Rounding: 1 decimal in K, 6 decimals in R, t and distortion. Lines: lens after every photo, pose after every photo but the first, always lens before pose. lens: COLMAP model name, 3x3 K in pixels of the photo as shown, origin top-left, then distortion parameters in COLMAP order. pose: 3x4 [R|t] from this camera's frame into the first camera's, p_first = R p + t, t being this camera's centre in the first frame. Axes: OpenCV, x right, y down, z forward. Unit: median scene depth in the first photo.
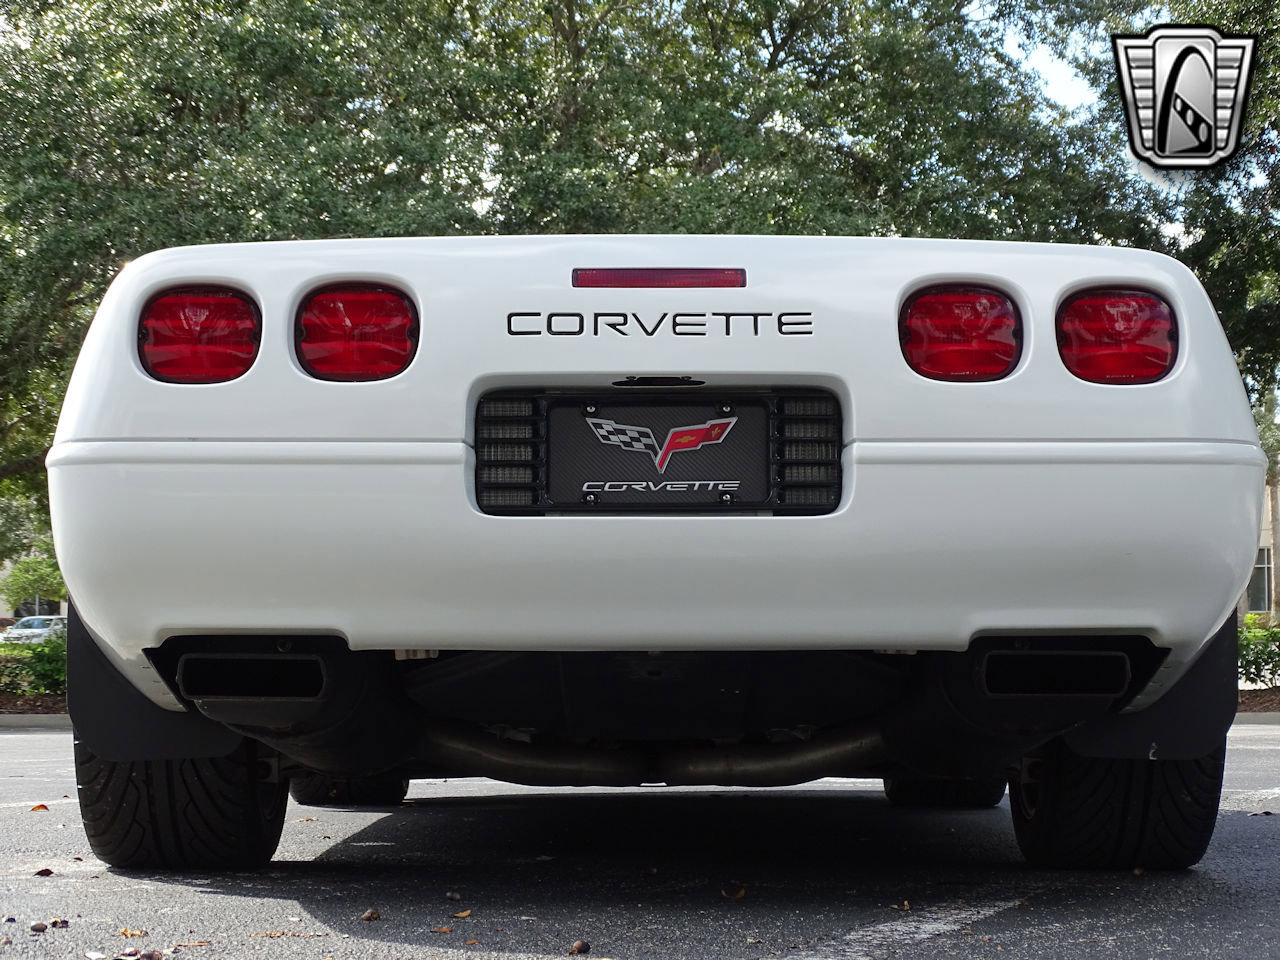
lens RADIAL K [[2901.9, 0, 640.0], [0, 2901.9, 480.0], [0, 0, 1]] dist [-0.015379, 0.321812]
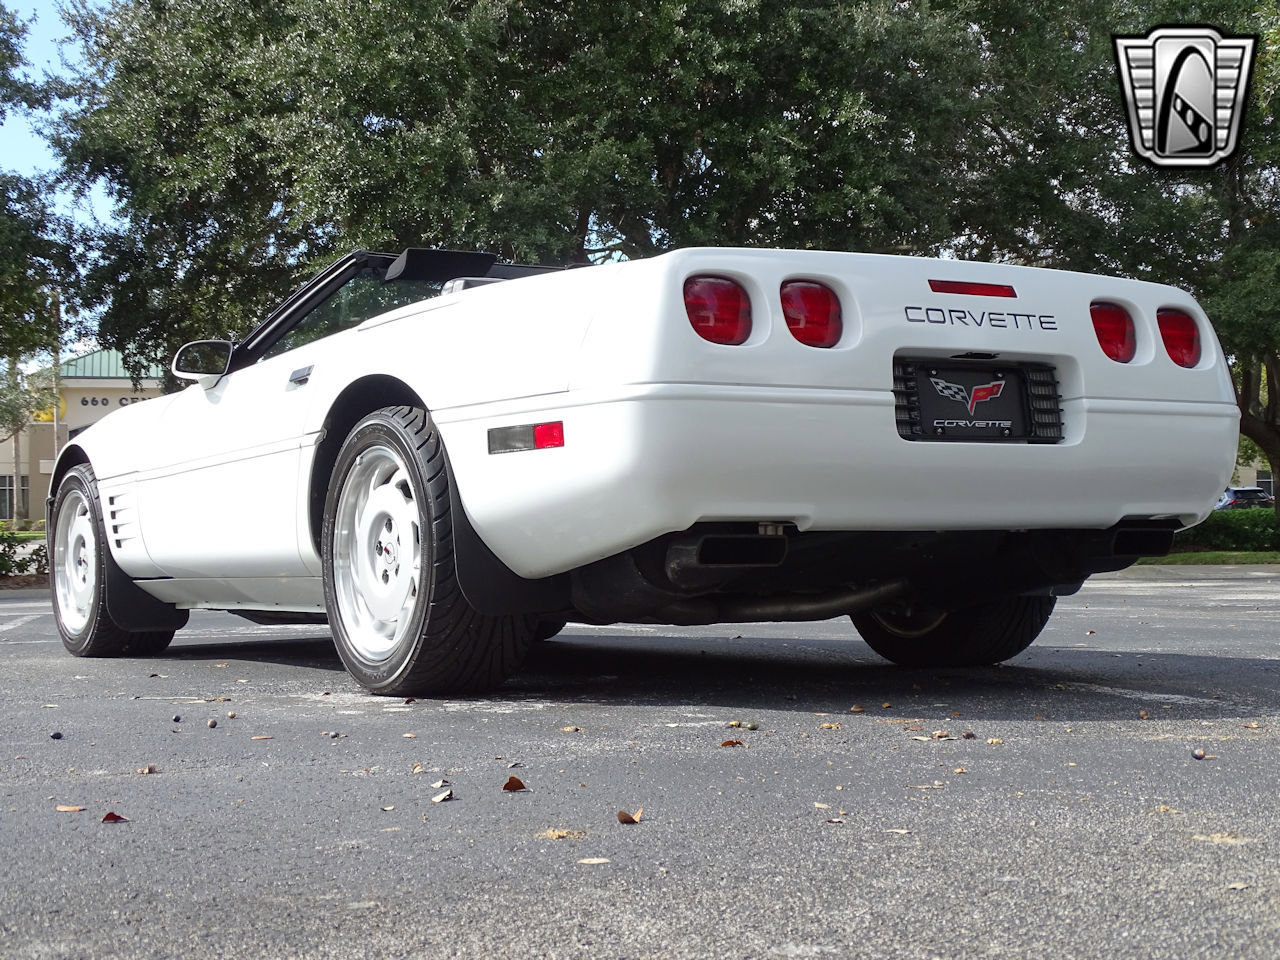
lens RADIAL K [[1974.3, 0, 636.8], [0, 1974.3, 496.2], [0, 0, 1]] dist [0.018487, 0.019618]
pose [[0.853318, 0.001044, 0.521390, -0.695807], [-0.018413, 0.999435, 0.028134, 0.014449], [-0.521066, -0.033608, 0.852855, 0.192740]]
